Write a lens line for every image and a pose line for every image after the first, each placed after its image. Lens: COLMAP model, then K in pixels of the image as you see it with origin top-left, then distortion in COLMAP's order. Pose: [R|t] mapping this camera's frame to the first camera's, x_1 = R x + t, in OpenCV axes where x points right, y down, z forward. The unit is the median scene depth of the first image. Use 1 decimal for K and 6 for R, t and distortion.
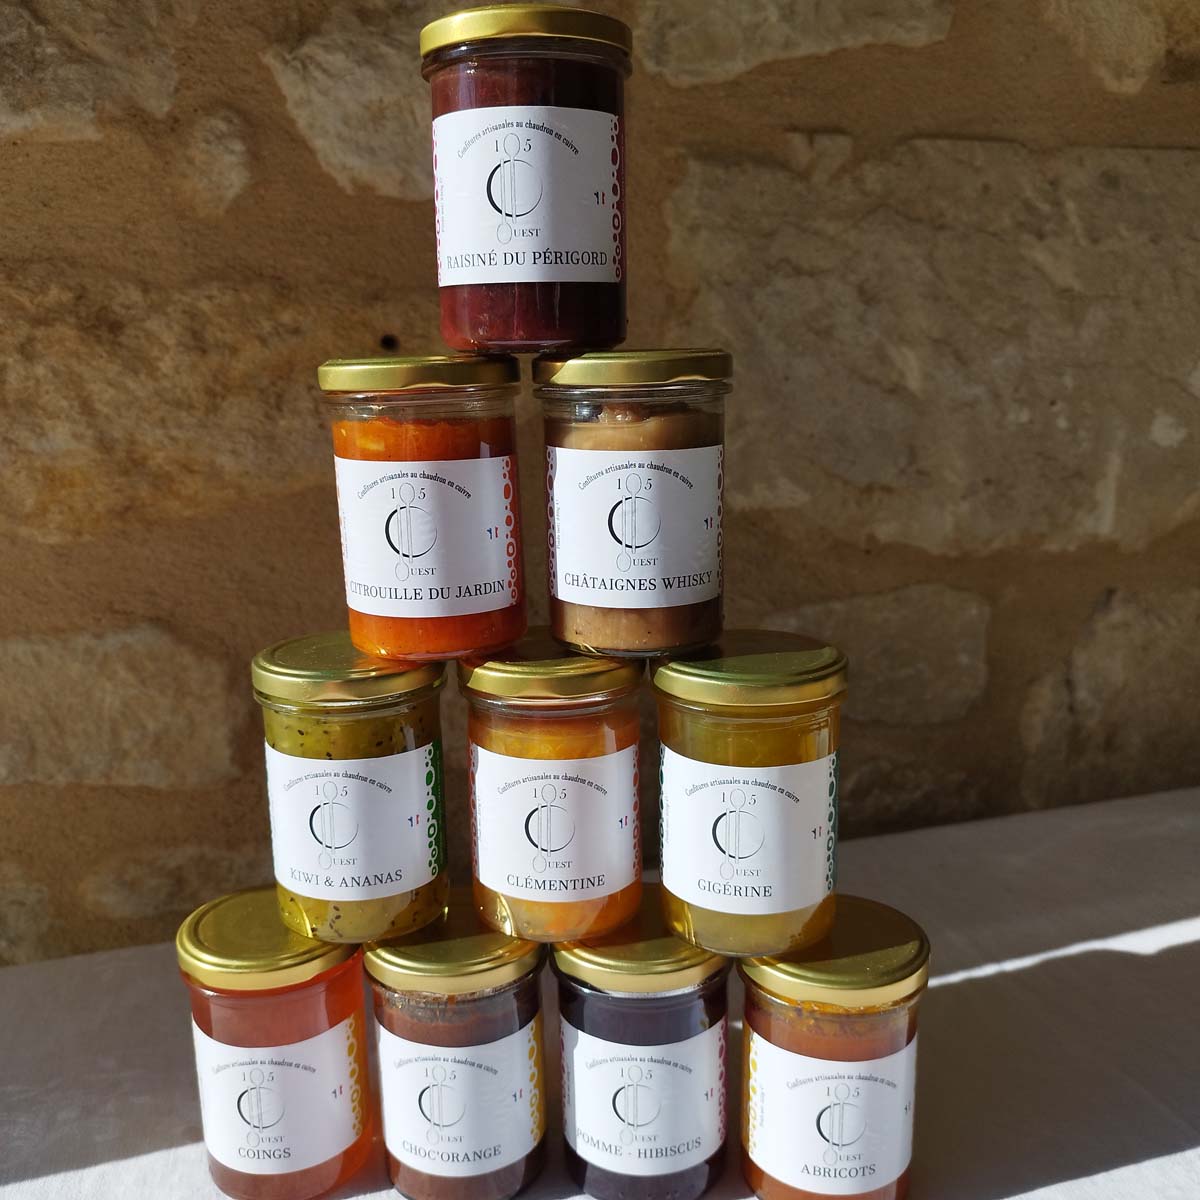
lens RADIAL K [[1289.1, 0, 599.0], [0, 1289.1, 599.1], [0, 0, 1]] dist [0.032796, 0.000000]
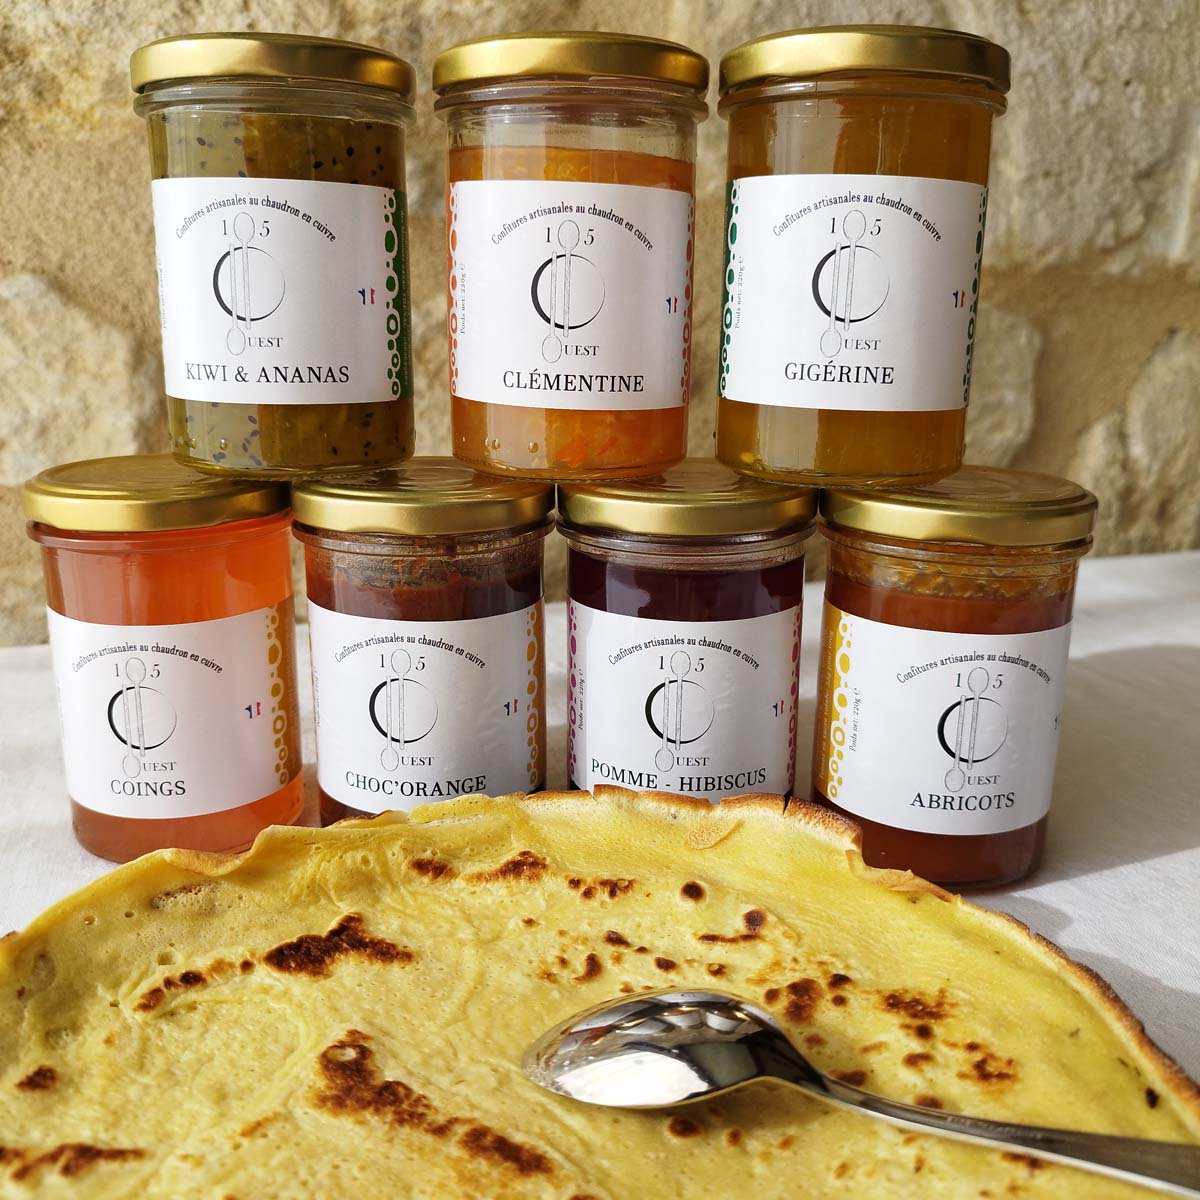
lens RADIAL K [[1263.9, 0, 599.3], [0, 1263.9, 600.6], [0, 0, 1]] dist [0.022368, 0.000000]
pose [[0.998795, 0.018090, 0.045614, -0.029719], [-0.019238, 0.999506, 0.024852, 0.194340], [-0.045141, -0.025699, 0.998650, 0.195921]]
